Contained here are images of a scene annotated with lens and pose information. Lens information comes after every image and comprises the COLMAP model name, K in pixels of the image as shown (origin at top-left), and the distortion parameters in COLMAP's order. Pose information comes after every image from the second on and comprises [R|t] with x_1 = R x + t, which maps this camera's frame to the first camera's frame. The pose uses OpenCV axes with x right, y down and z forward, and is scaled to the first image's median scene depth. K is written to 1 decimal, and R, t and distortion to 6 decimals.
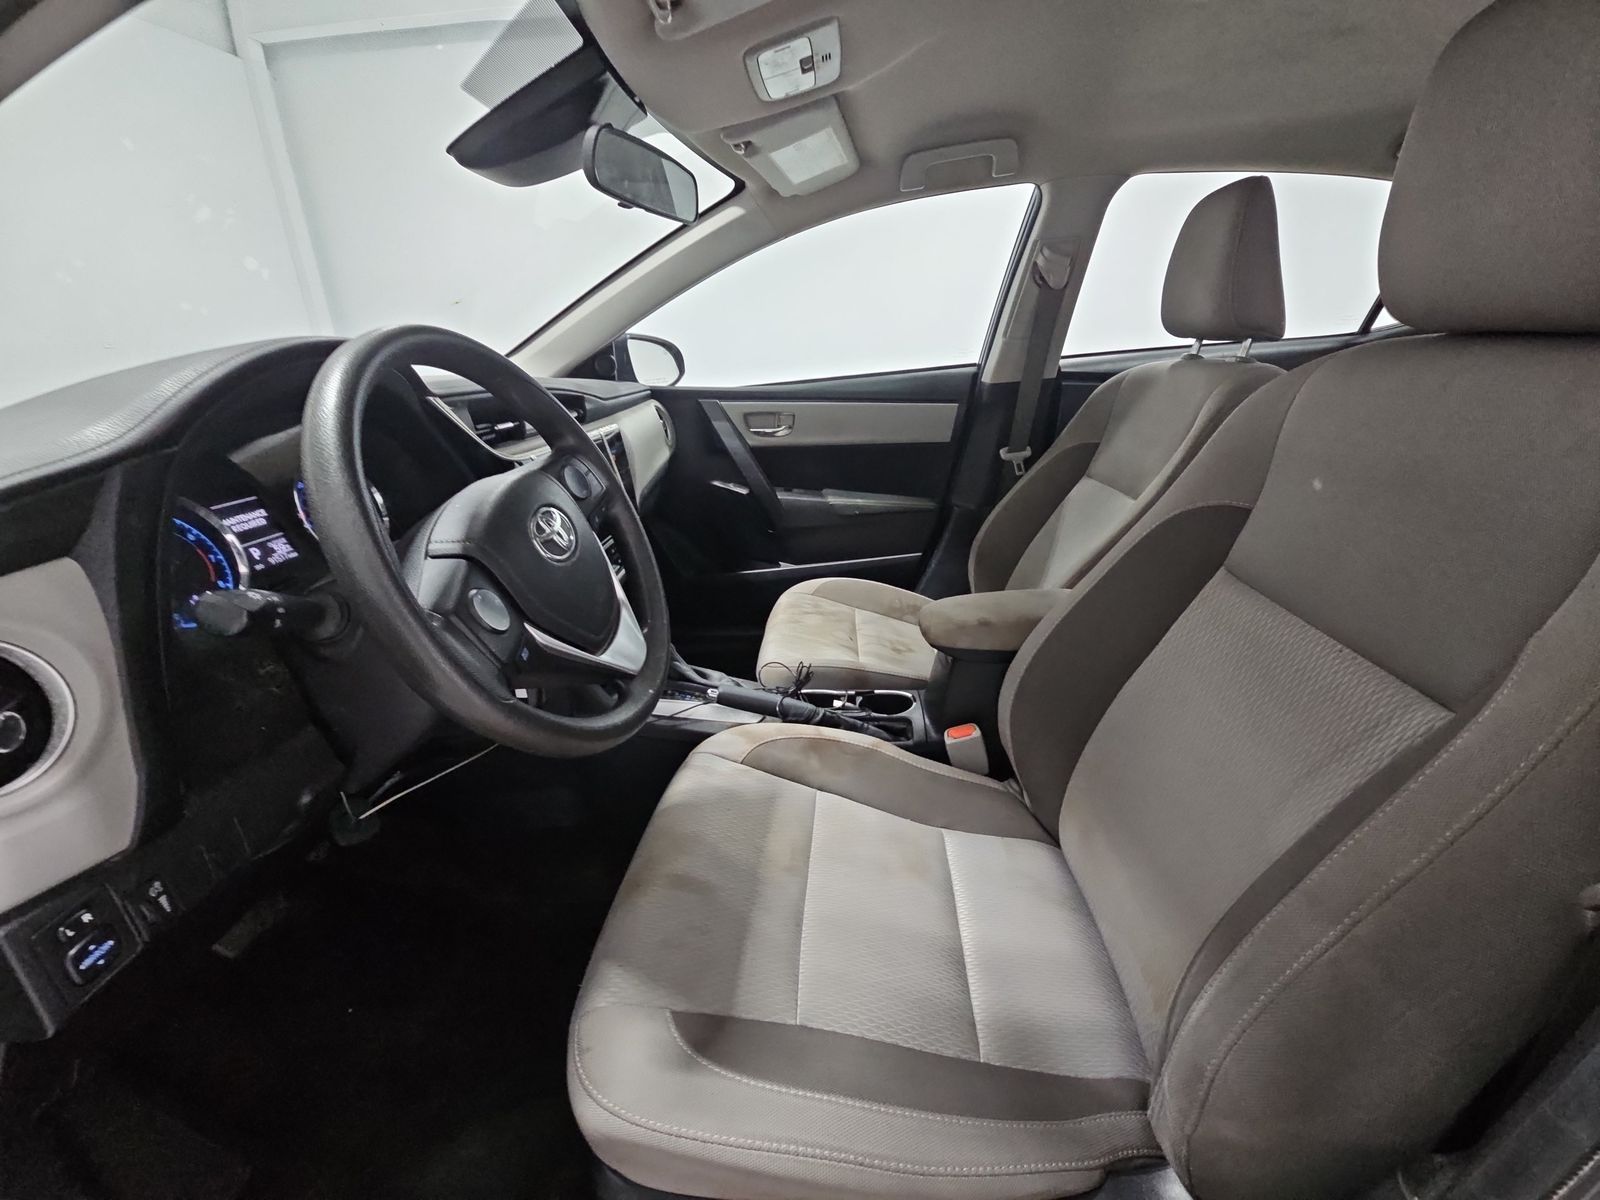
lens RADIAL K [[644.0, 0, 806.9], [0, 644.0, 596.9], [0, 0, 1]] dist [0.002849, -0.004666]
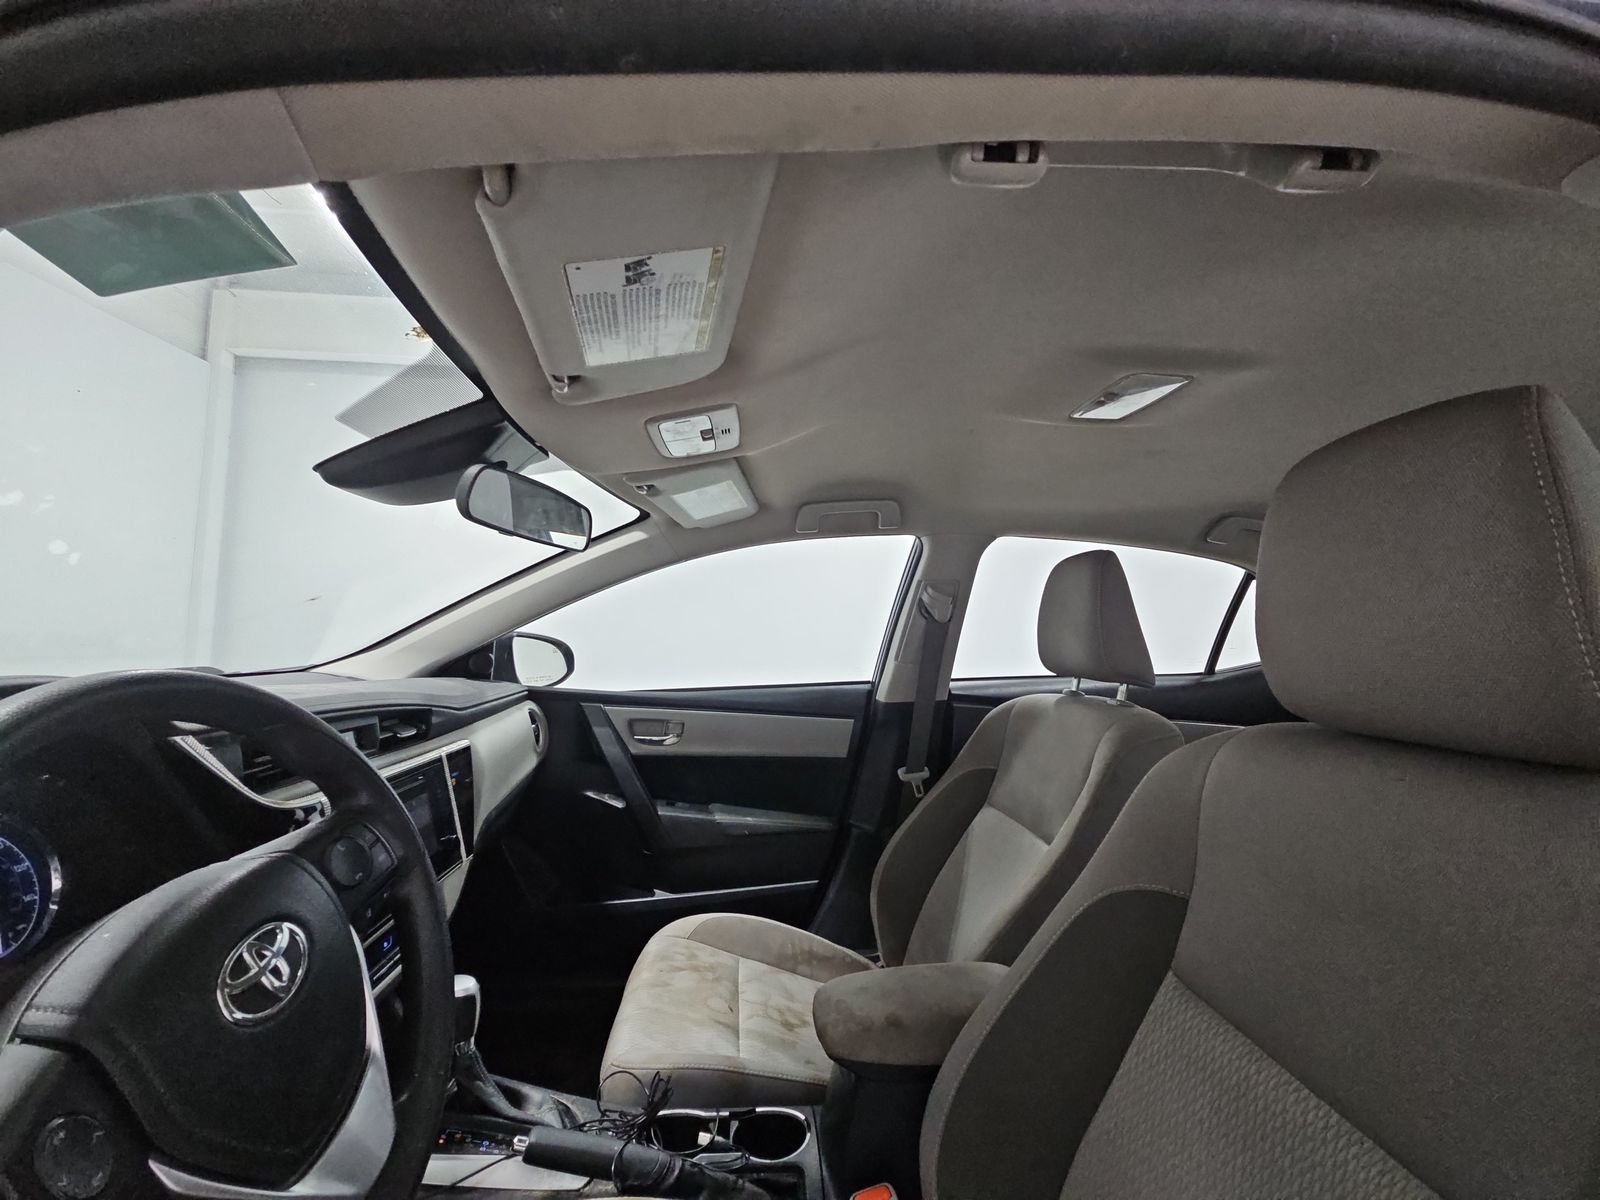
lens RADIAL K [[644.0, 0, 806.8], [0, 644.0, 600.3], [0, 0, 1]] dist [0.002849, -0.004666]
pose [[0.987712, 0.066640, 0.141365, 0.019288], [-0.002032, 0.909935, -0.414746, -0.084540], [-0.156272, 0.409363, 0.898889, 0.079364]]
